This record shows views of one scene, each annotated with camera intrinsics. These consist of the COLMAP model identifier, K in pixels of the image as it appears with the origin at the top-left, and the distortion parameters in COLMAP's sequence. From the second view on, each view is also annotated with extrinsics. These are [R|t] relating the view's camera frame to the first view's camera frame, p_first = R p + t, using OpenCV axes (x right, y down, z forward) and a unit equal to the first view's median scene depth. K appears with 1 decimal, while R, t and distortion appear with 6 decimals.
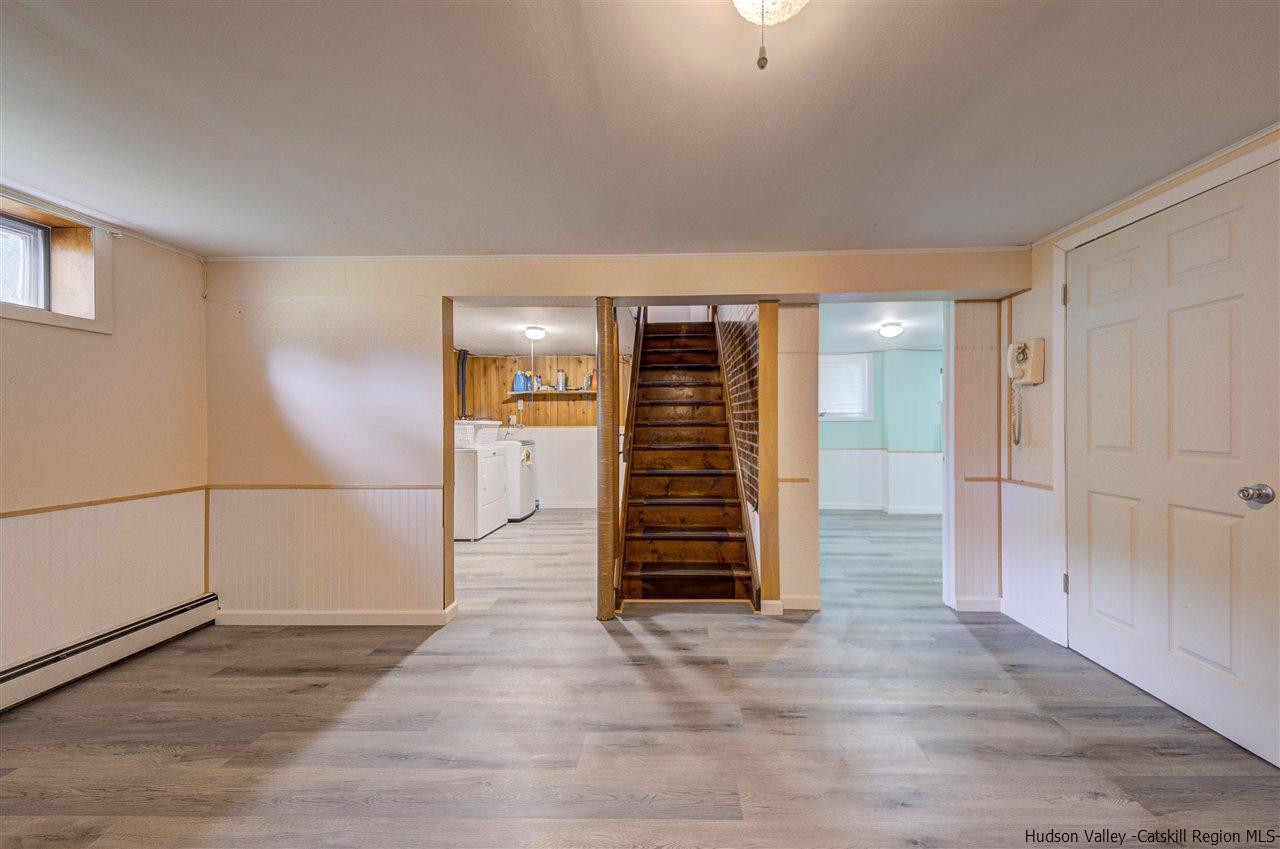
lens RADIAL K [[435.4, 0, 666.9], [0, 435.4, 422.3], [0, 0, 1]] dist [0.020139, -0.004461]
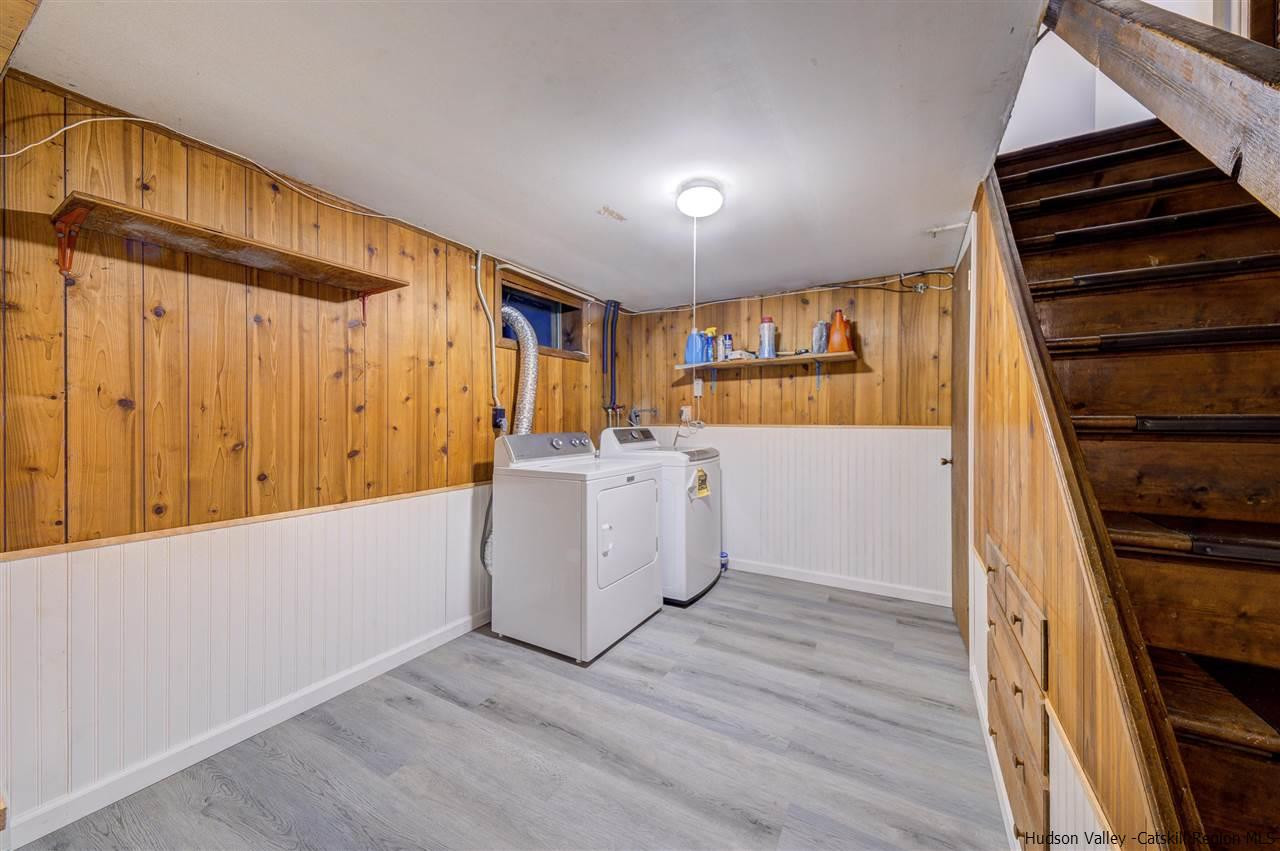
lens RADIAL K [[444.1, 0, 665.3], [0, 444.1, 423.7], [0, 0, 1]] dist [0.029407, -0.000011]
pose [[0.888525, 0.005601, -0.458795, -0.219790], [-0.001710, 0.999959, 0.008895, 0.006483], [0.458826, -0.007119, 0.888498, 0.978111]]
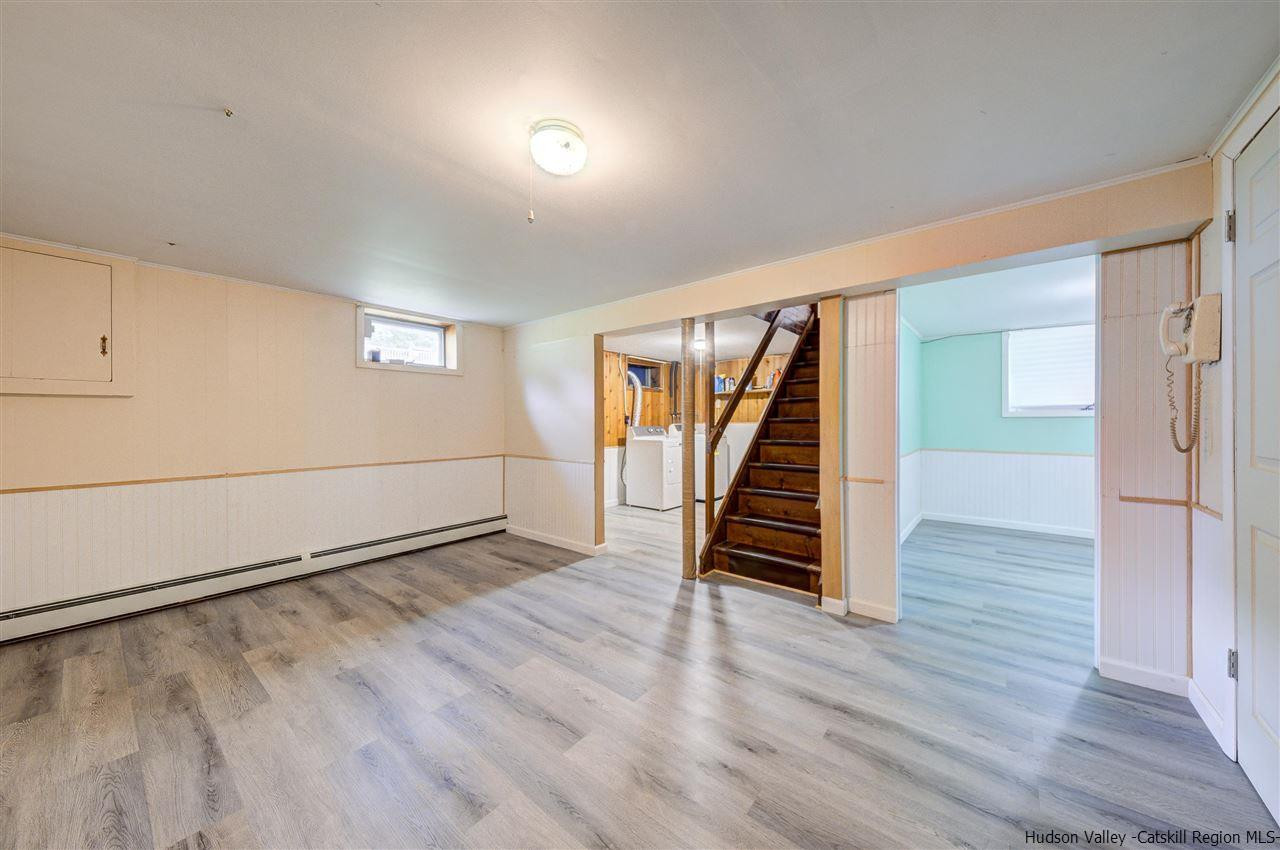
lens RADIAL K [[435.4, 0, 660.6], [0, 435.4, 420.5], [0, 0, 1]] dist [0.020139, -0.004461]
pose [[0.797592, 0.001933, -0.603194, 0.523521], [0.001234, 0.999988, 0.004837, -0.003288], [0.603196, -0.004602, 0.797580, -0.031099]]
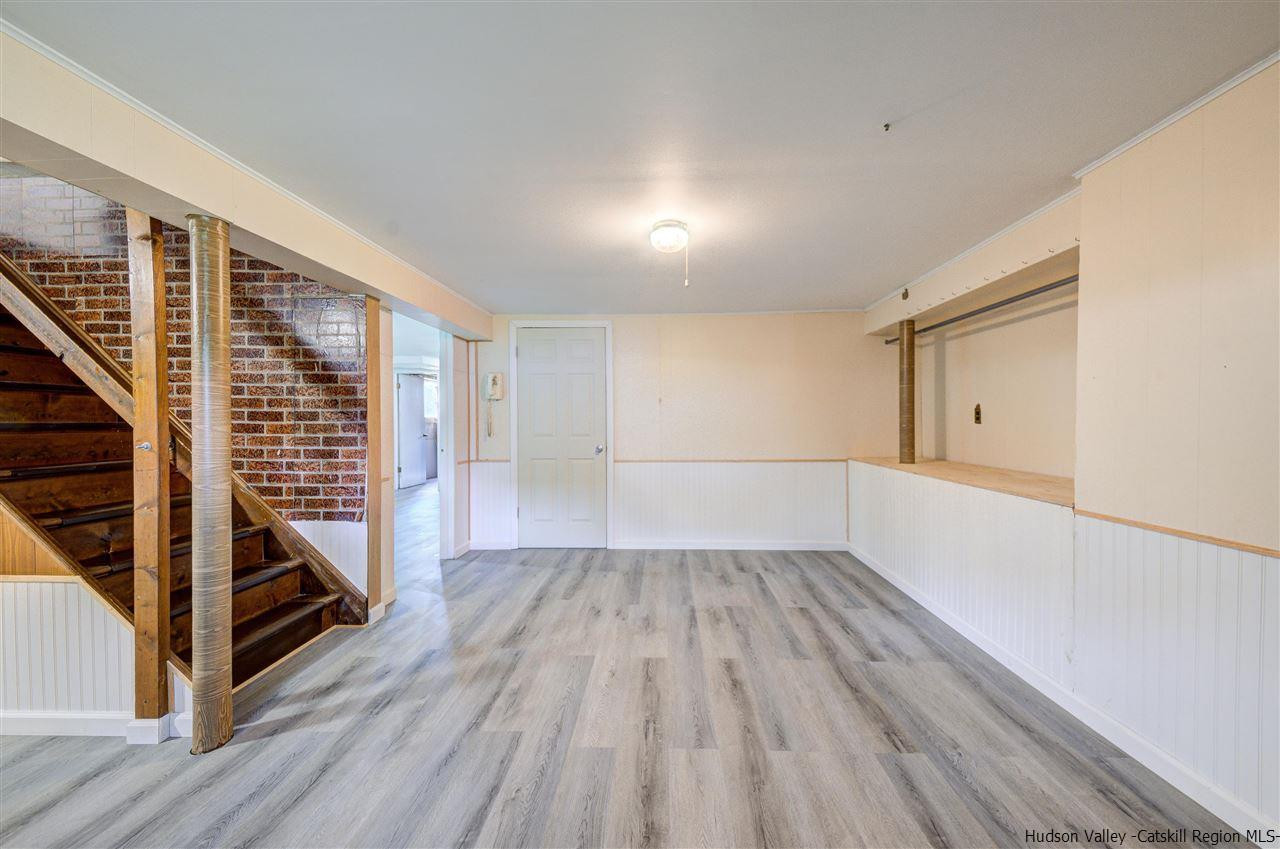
lens RADIAL K [[444.1, 0, 649.5], [0, 444.1, 422.6], [0, 0, 1]] dist [0.029407, -0.000011]
pose [[0.019867, -0.001915, 0.999801, -0.747864], [0.005642, 0.999982, 0.001804, -0.001065], [-0.999787, 0.005605, 0.019877, 0.361628]]
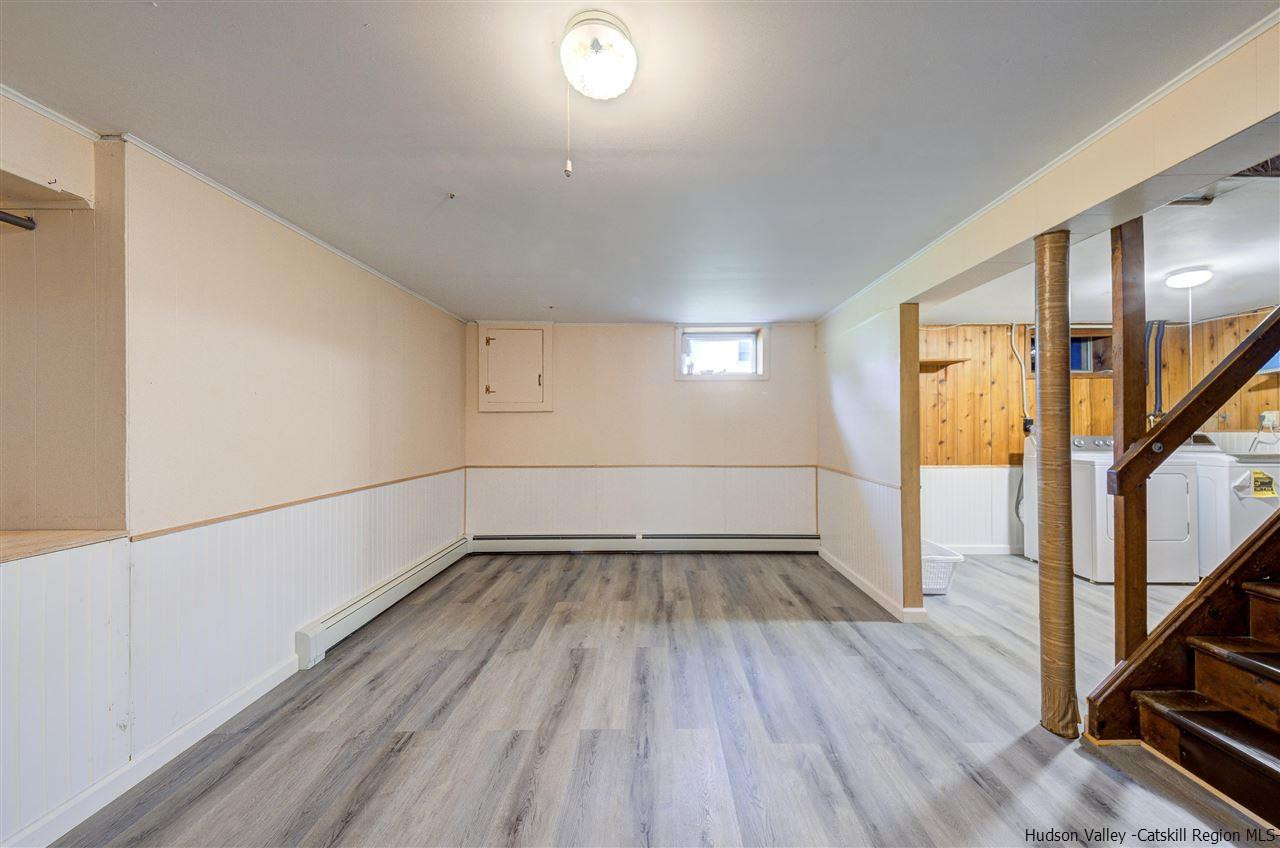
lens RADIAL K [[435.4, 0, 654.7], [0, 435.4, 423.3], [0, 0, 1]] dist [0.020139, -0.004461]
pose [[0.013127, -0.003397, -0.999908, 0.492211], [0.005476, 0.999979, -0.003325, -0.005022], [0.999899, -0.005431, 0.013145, 0.386512]]
